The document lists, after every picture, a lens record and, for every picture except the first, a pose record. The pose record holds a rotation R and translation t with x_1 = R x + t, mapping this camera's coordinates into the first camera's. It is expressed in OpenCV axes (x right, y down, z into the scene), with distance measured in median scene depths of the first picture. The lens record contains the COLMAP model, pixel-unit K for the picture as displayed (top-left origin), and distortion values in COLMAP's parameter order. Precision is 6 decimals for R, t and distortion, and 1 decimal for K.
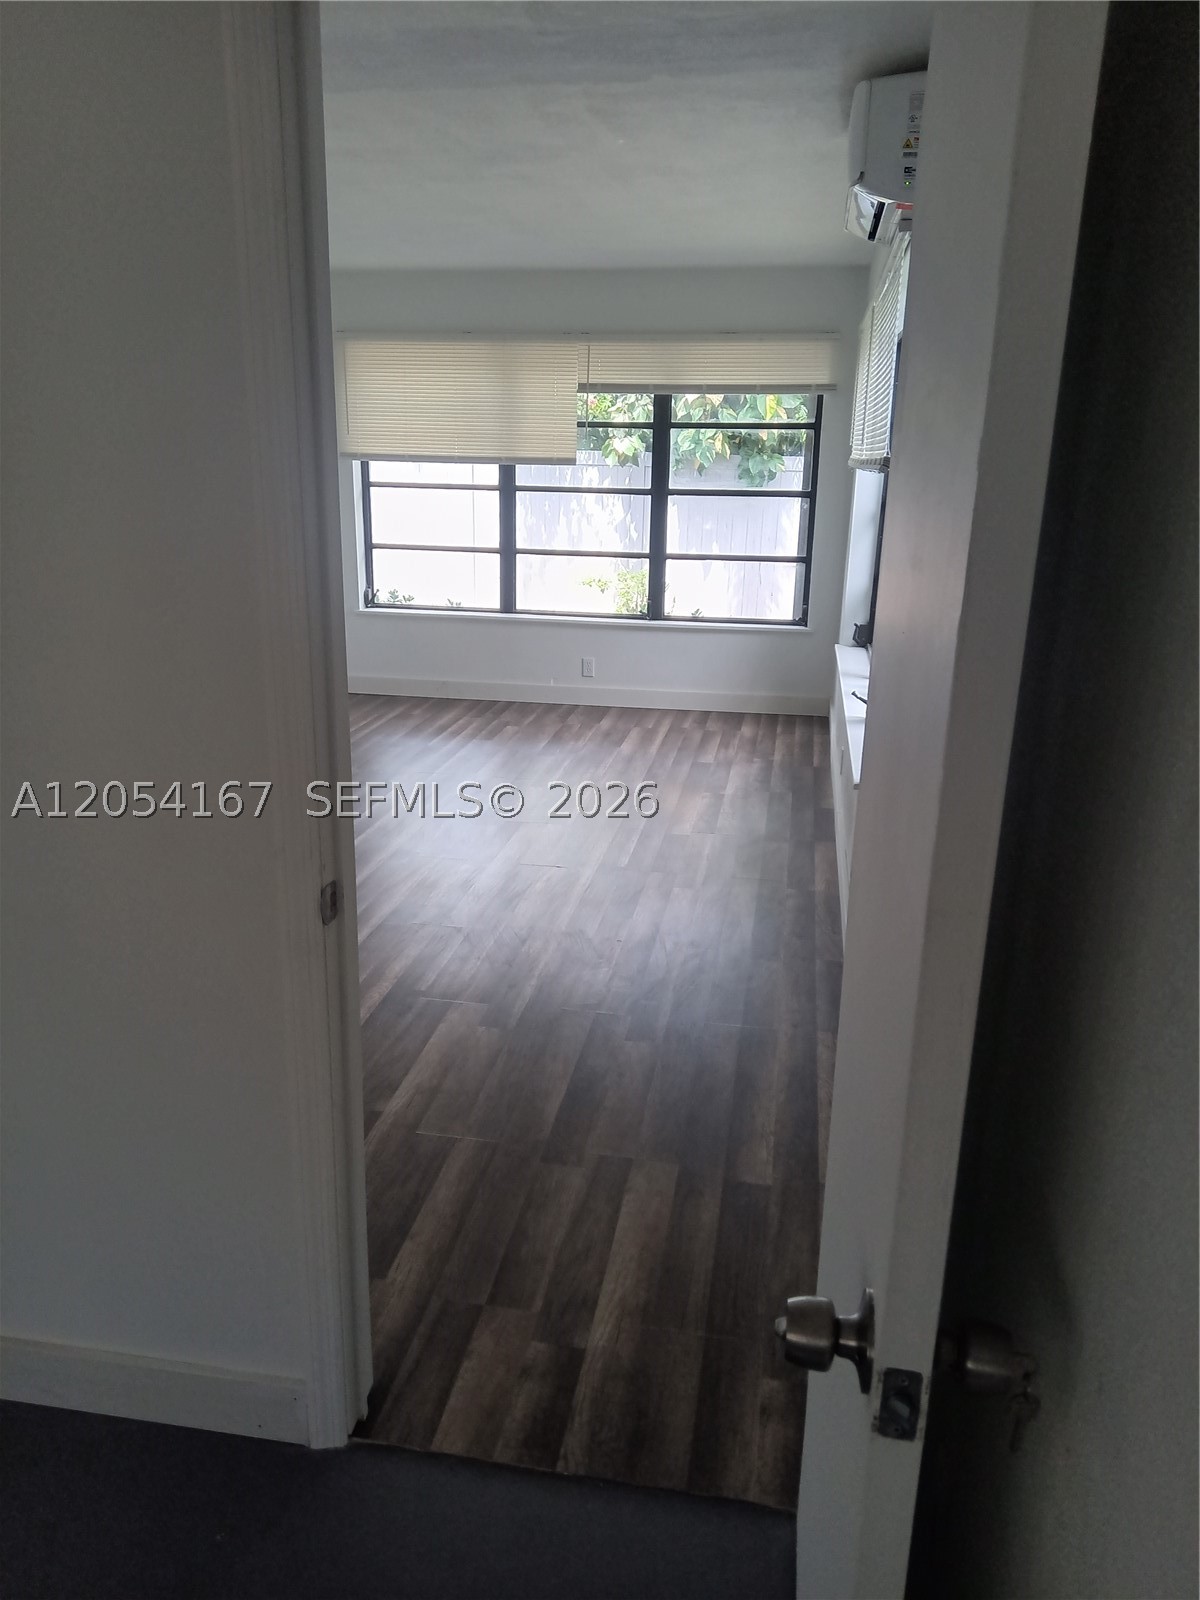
lens RADIAL K [[1194.3, 0, 594.6], [0, 1194.3, 793.2], [0, 0, 1]] dist [0.059915, -0.082613]
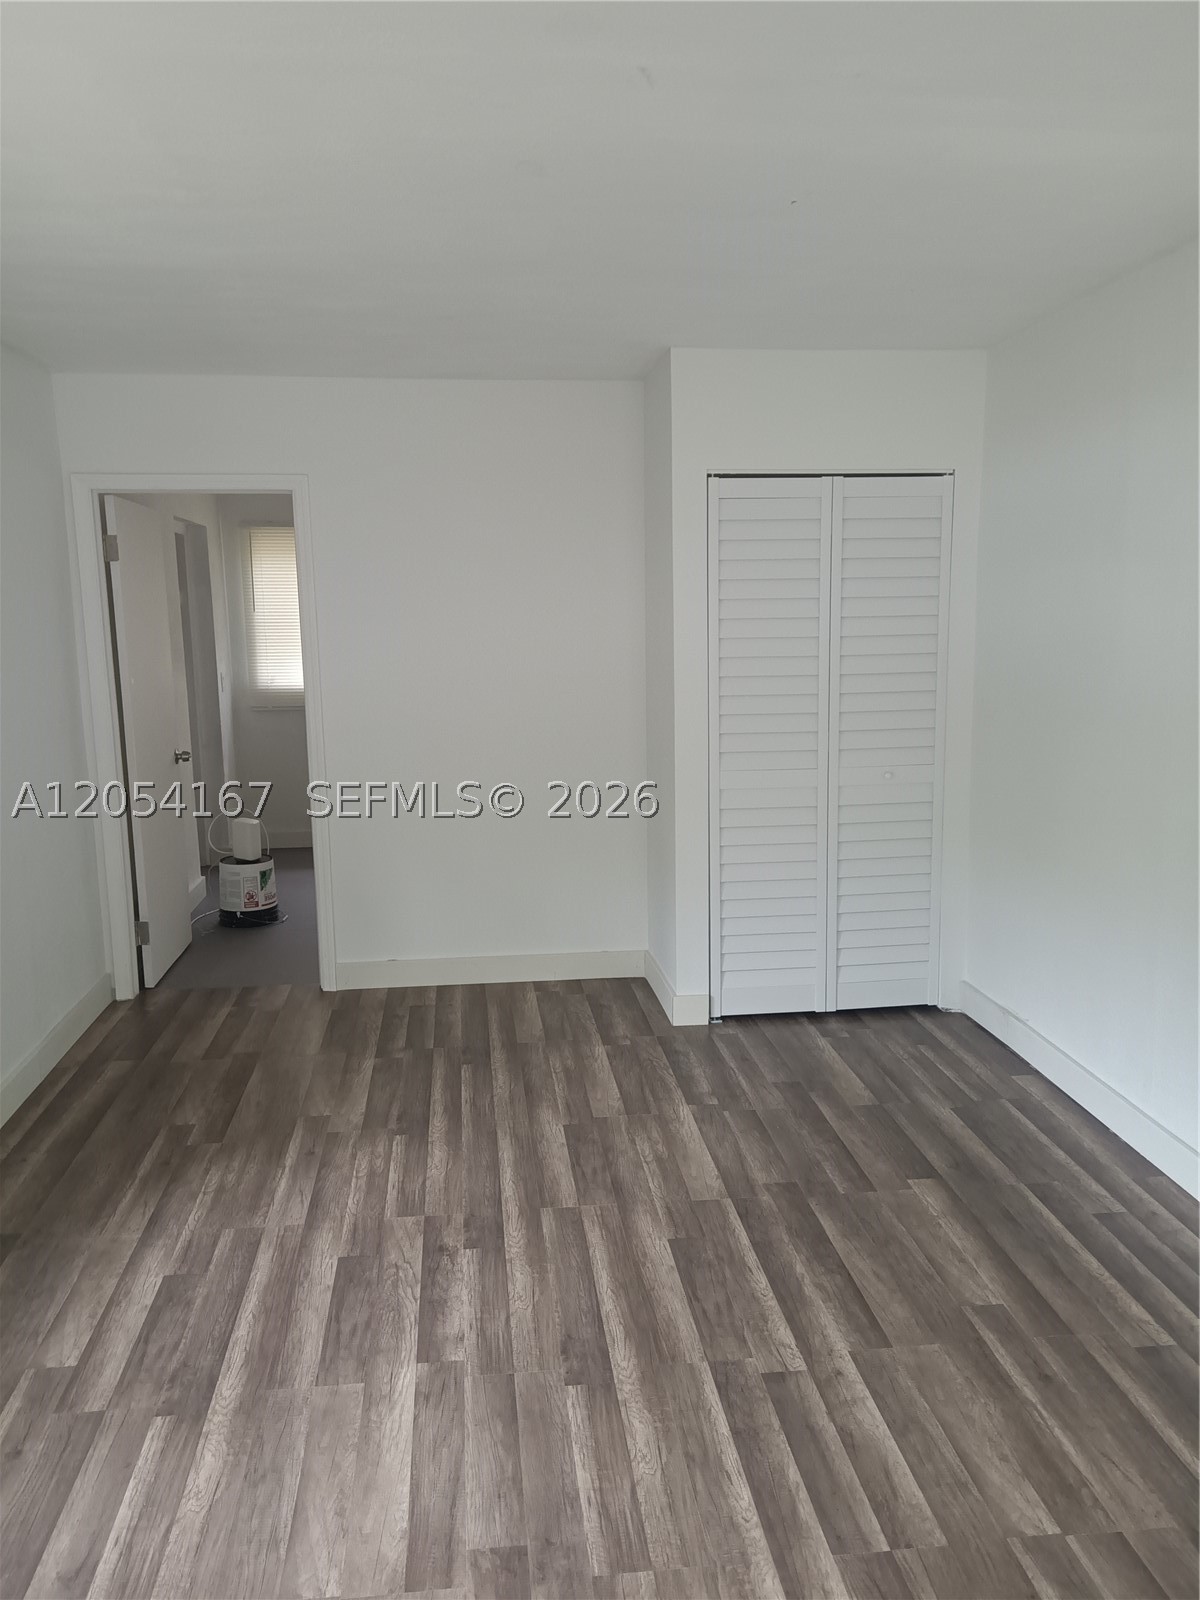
lens RADIAL K [[1211.2, 0, 596.0], [0, 1211.2, 807.3], [0, 0, 1]] dist [0.066664, -0.088956]
pose [[-0.960381, 0.039905, -0.275820, -0.013555], [-0.080680, 0.907507, 0.412215, -0.248460], [0.266758, 0.418136, -0.868333, 0.847160]]
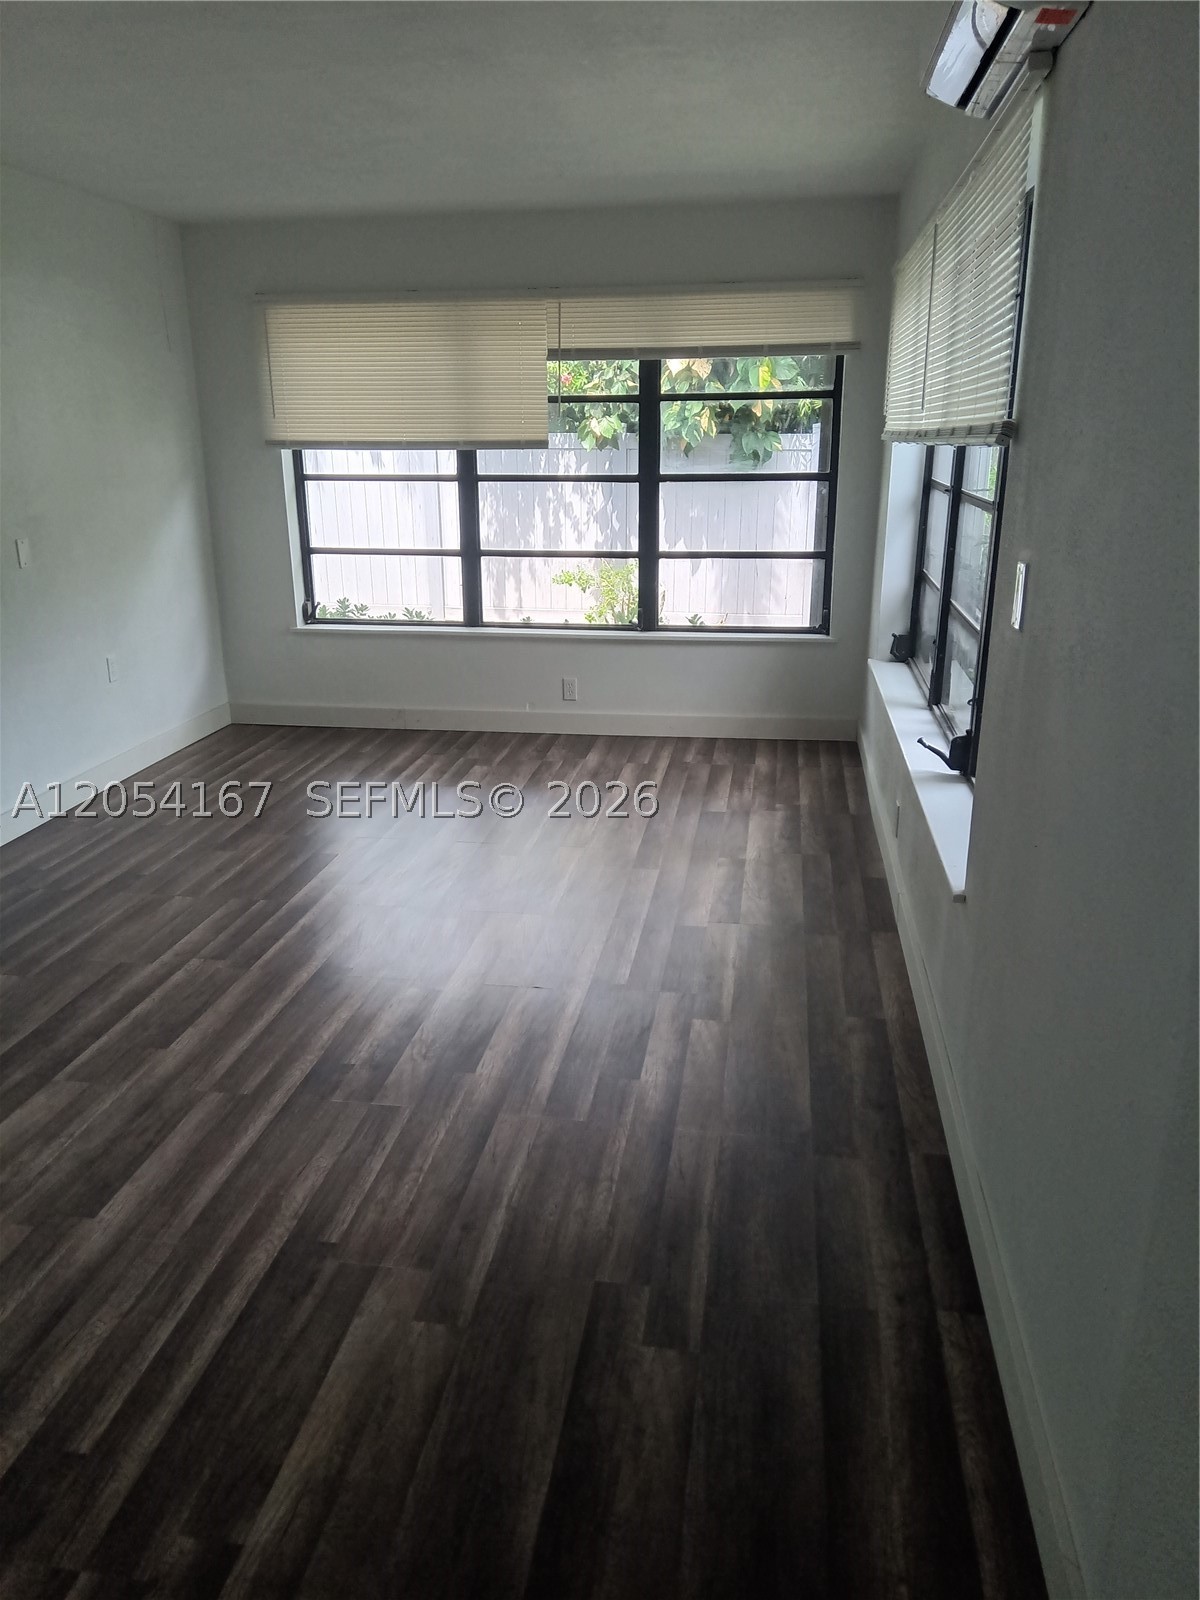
lens RADIAL K [[1211.2, 0, 596.0], [0, 1211.2, 807.3], [0, 0, 1]] dist [0.066664, -0.088956]
pose [[0.999513, -0.028822, 0.011929, 0.000545], [0.028593, 0.999411, 0.018994, -0.039738], [-0.012470, -0.018644, 0.999748, 0.149563]]
